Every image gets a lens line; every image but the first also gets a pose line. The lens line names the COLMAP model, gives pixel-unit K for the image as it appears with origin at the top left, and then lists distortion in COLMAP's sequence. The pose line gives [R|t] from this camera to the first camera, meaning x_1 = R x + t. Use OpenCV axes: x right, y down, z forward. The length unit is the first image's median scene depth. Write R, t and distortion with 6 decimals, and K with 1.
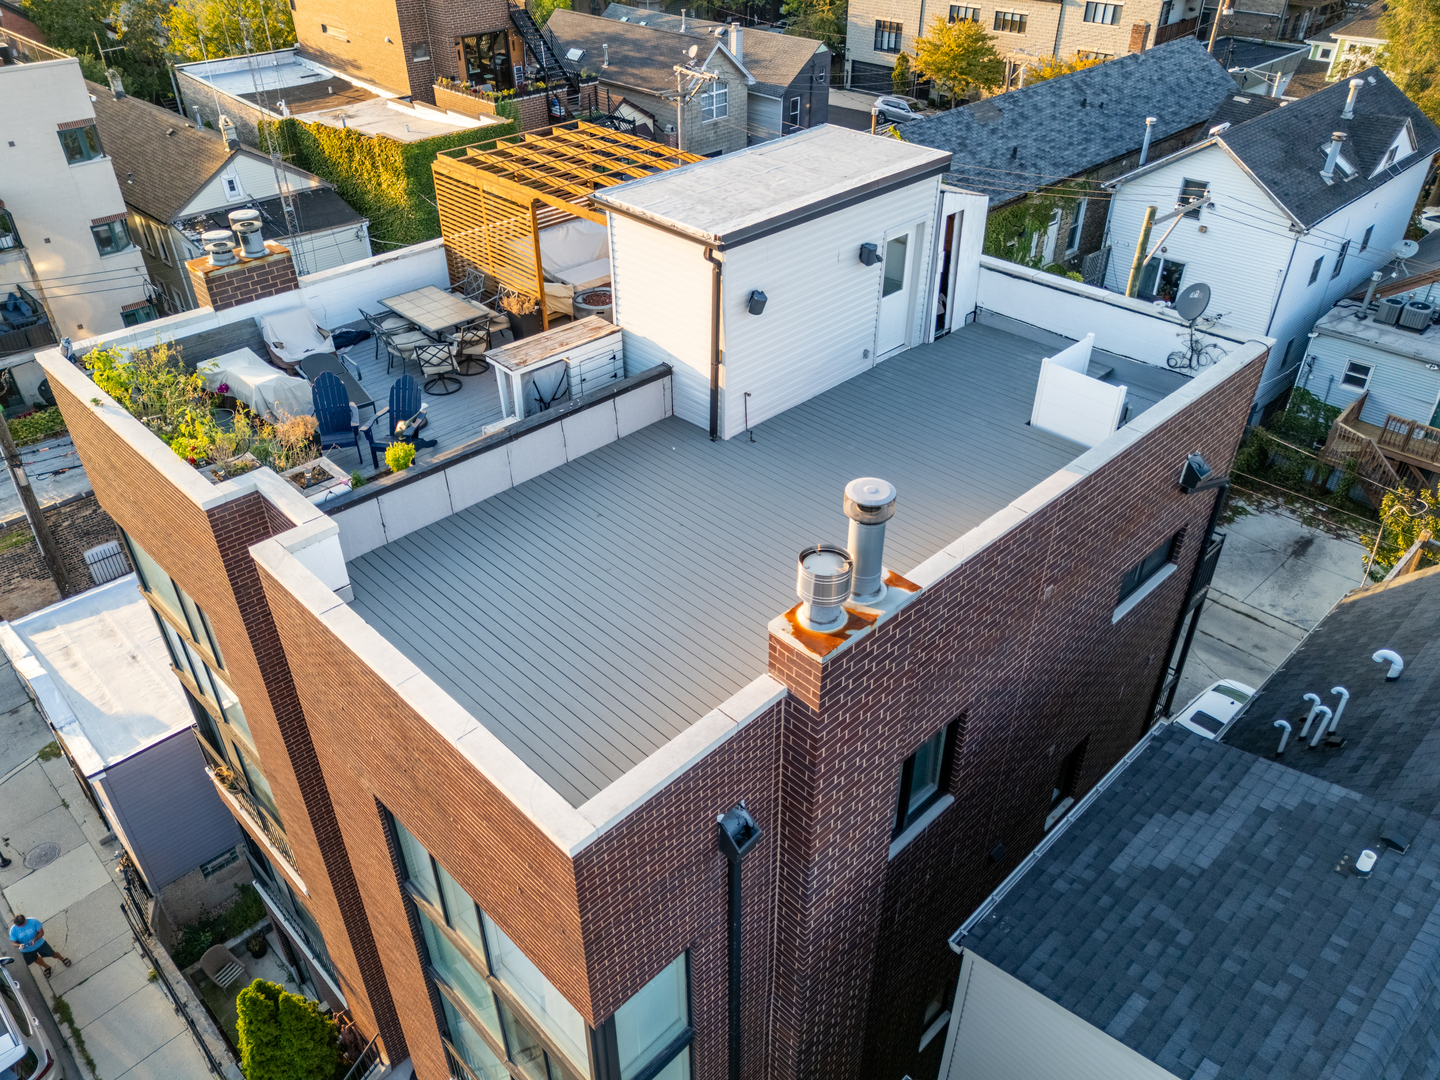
lens RADIAL K [[1059.7, 0, 718.3], [0, 1059.7, 538.4], [0, 0, 1]] dist [0.035389, -0.026863]
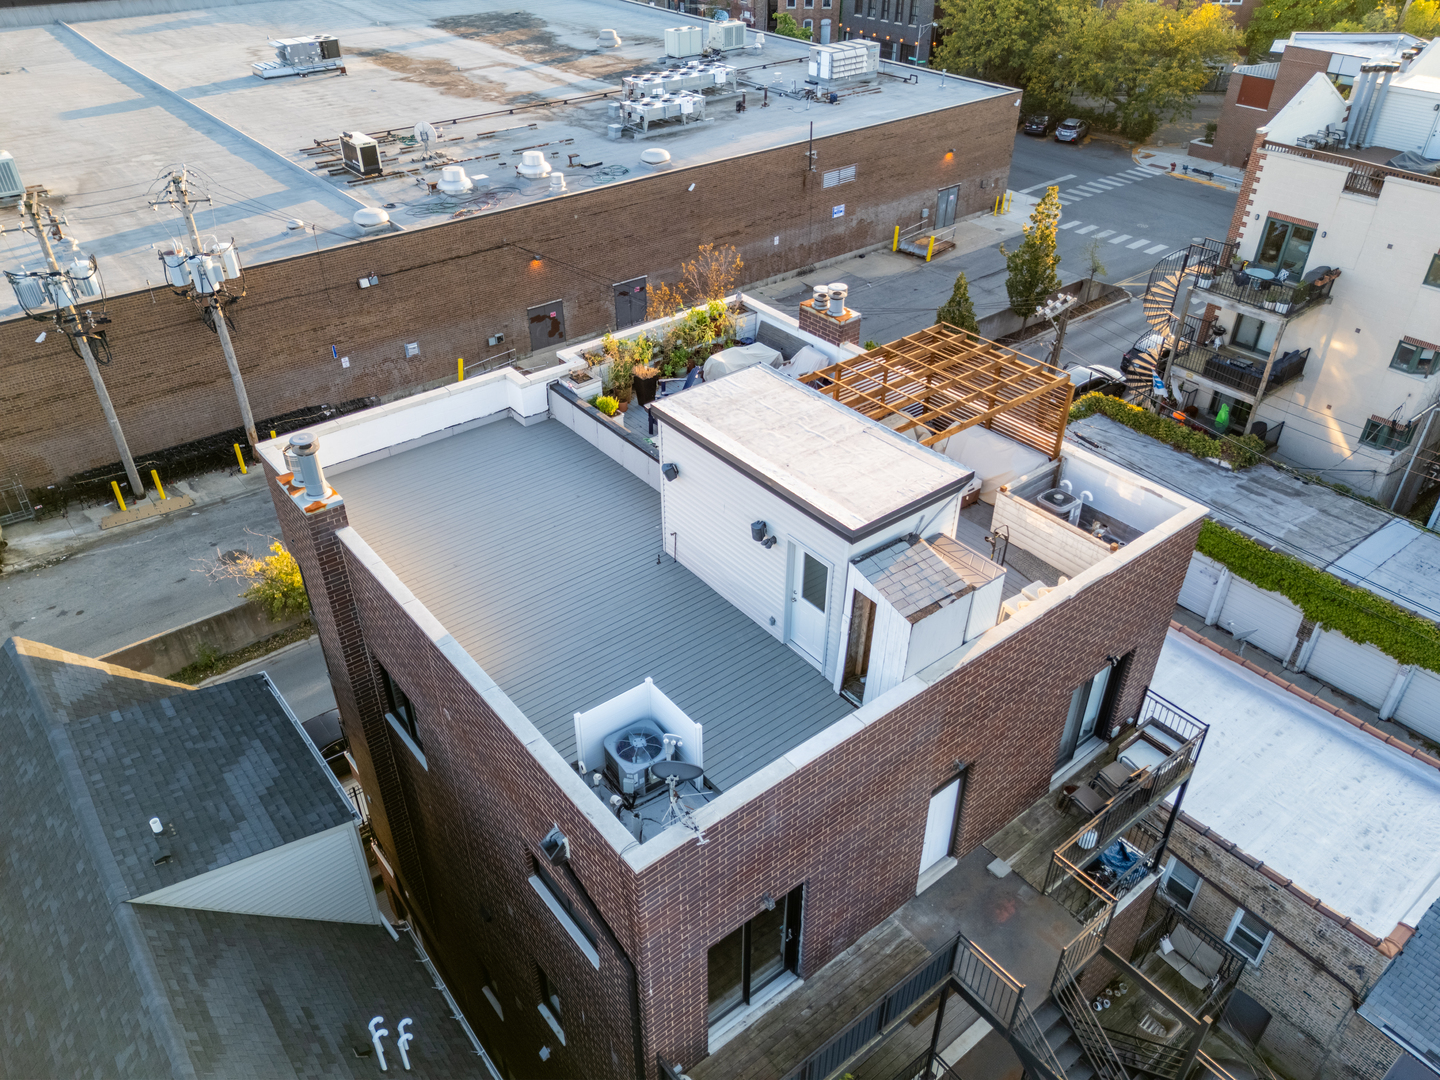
lens RADIAL K [[1059.7, 0, 720.7], [0, 1059.7, 535.5], [0, 0, 1]] dist [0.035389, -0.026863]
pose [[-0.103726, 0.571075, -0.814319, 0.855852], [-0.567454, 0.638428, 0.520005, -0.672241], [0.816846, 0.516026, 0.257837, 0.595893]]
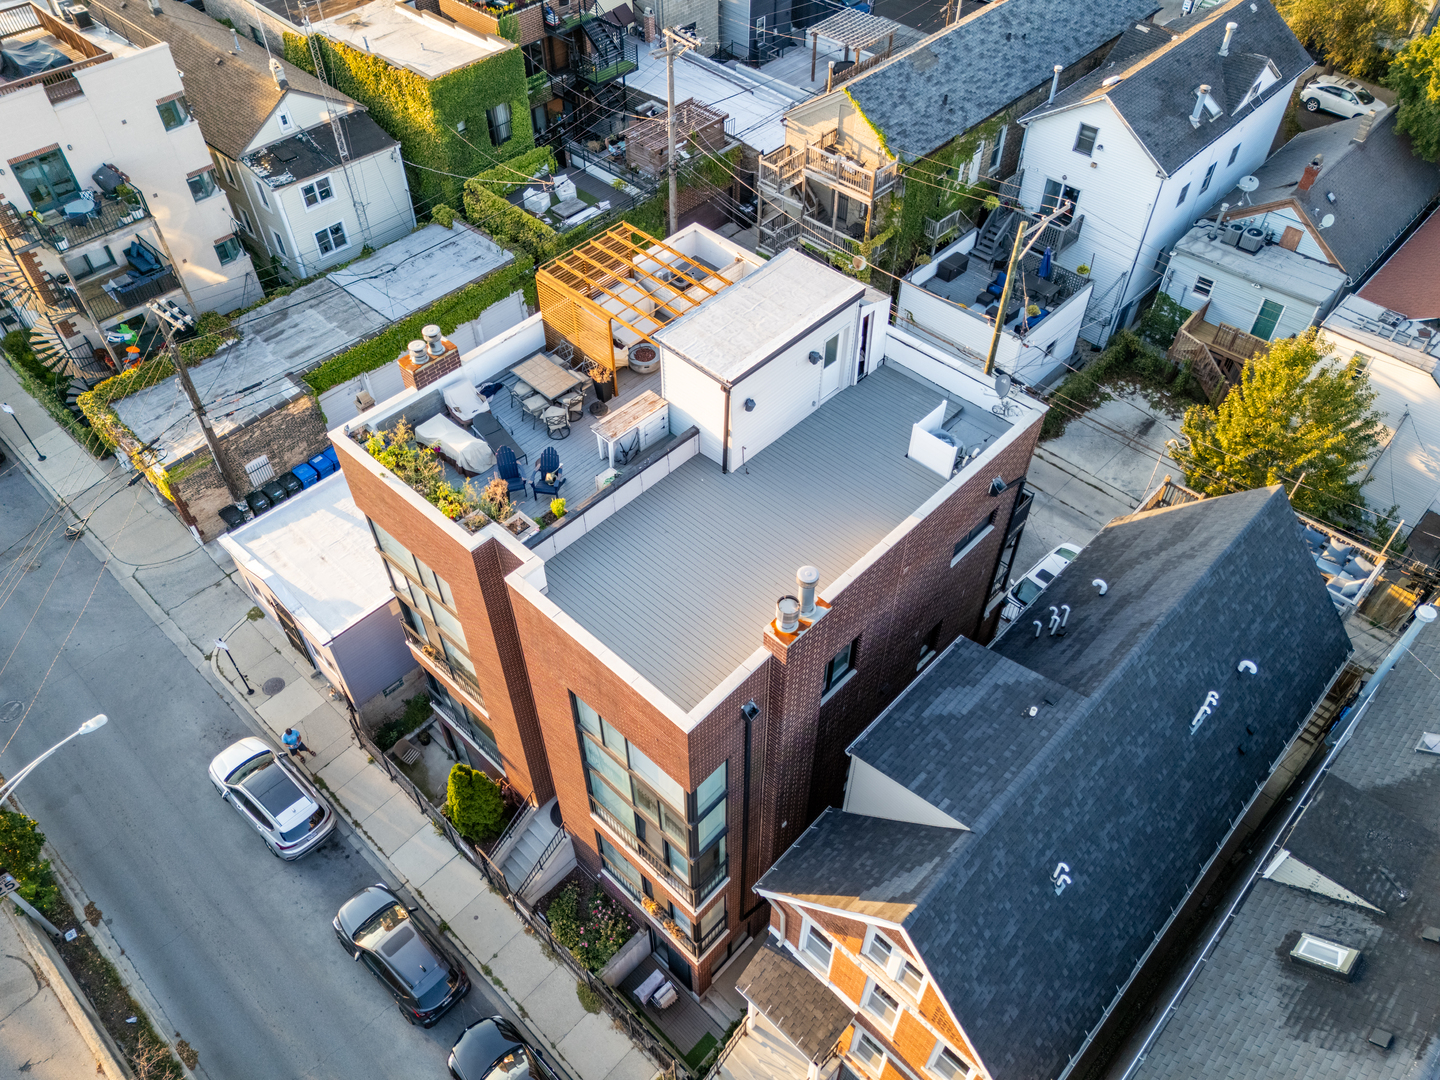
lens RADIAL K [[1059.7, 0, 718.5], [0, 1059.7, 538.4], [0, 0, 1]] dist [0.035389, -0.026863]
pose [[0.999306, -0.025337, 0.027294, -0.053603], [0.018568, 0.974271, 0.224616, -0.312324], [-0.032283, -0.223953, 0.974065, -0.587626]]
